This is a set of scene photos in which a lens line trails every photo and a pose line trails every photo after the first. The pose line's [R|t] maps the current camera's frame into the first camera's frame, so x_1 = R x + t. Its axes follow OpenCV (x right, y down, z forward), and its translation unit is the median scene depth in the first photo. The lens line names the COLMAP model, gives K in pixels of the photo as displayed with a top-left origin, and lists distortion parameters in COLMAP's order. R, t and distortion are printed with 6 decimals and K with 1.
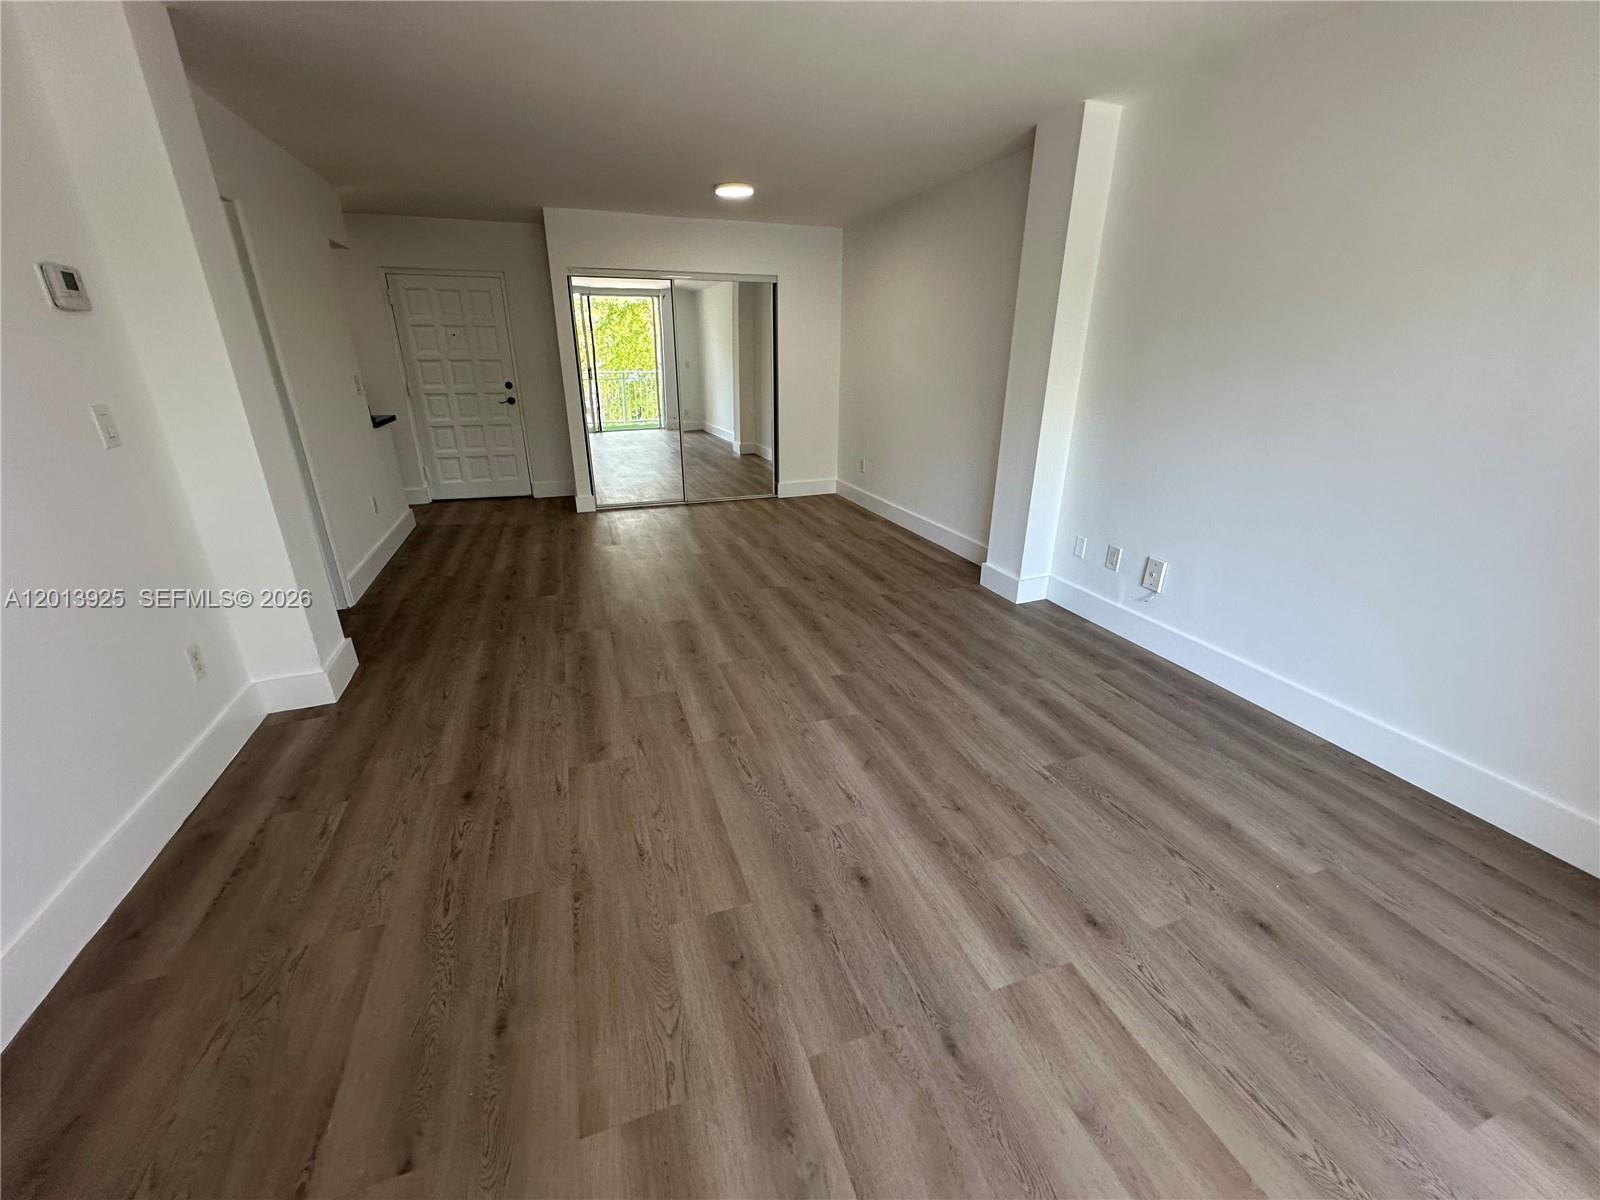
lens RADIAL K [[640.2, 0, 798.3], [0, 640.2, 601.8], [0, 0, 1]] dist [0.000543, 0.000054]
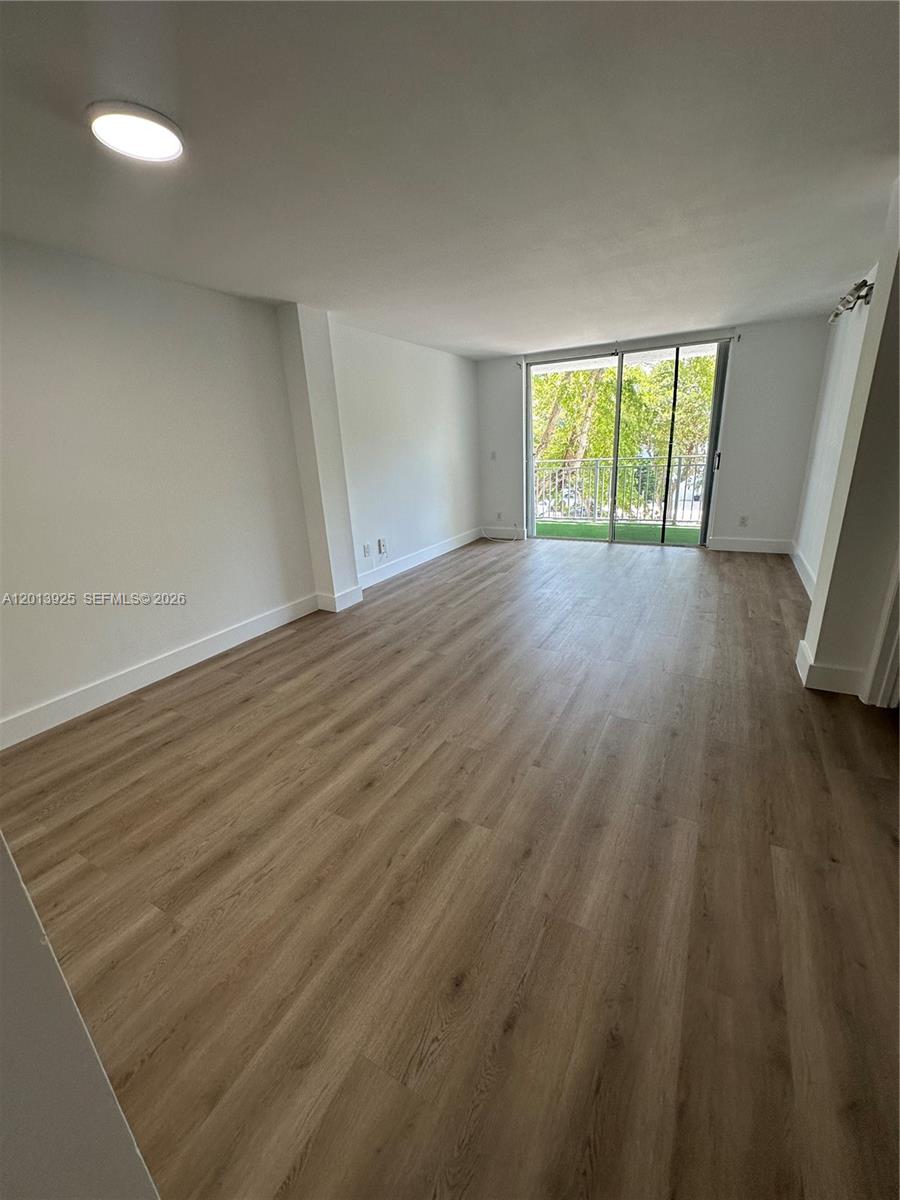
lens RADIAL K [[480.1, 0, 449.3], [0, 480.1, 603.4], [0, 0, 1]] dist [0.000543, 0.000054]
pose [[-0.665870, -0.209373, 0.716087, -0.633166], [0.314122, 0.791916, 0.523638, -0.518682], [-0.676716, 0.573613, -0.461544, 1.310837]]
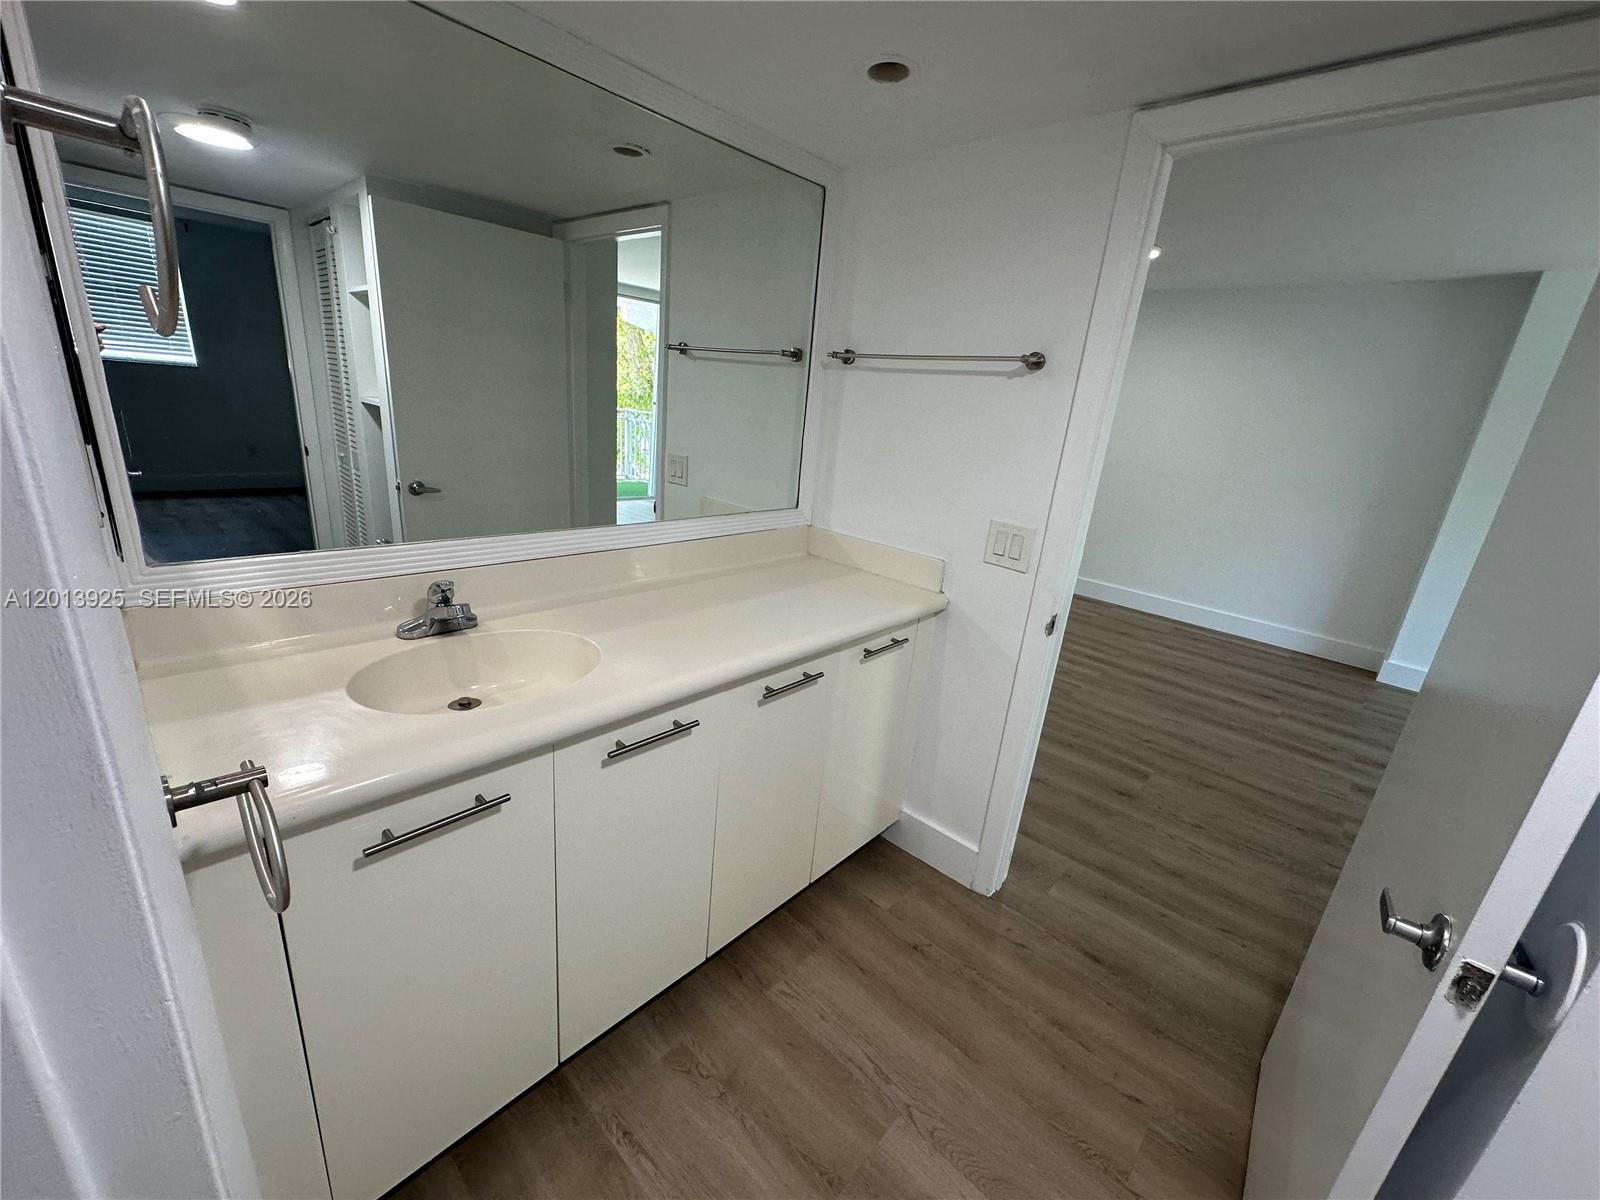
lens RADIAL K [[640.2, 0, 794.7], [0, 640.2, 599.0], [0, 0, 1]] dist [0.000543, 0.000054]
pose [[0.880701, -0.064109, 0.469314, -1.015068], [0.084555, 0.996163, -0.022595, -0.215592], [-0.466064, 0.059582, 0.882742, 0.523213]]
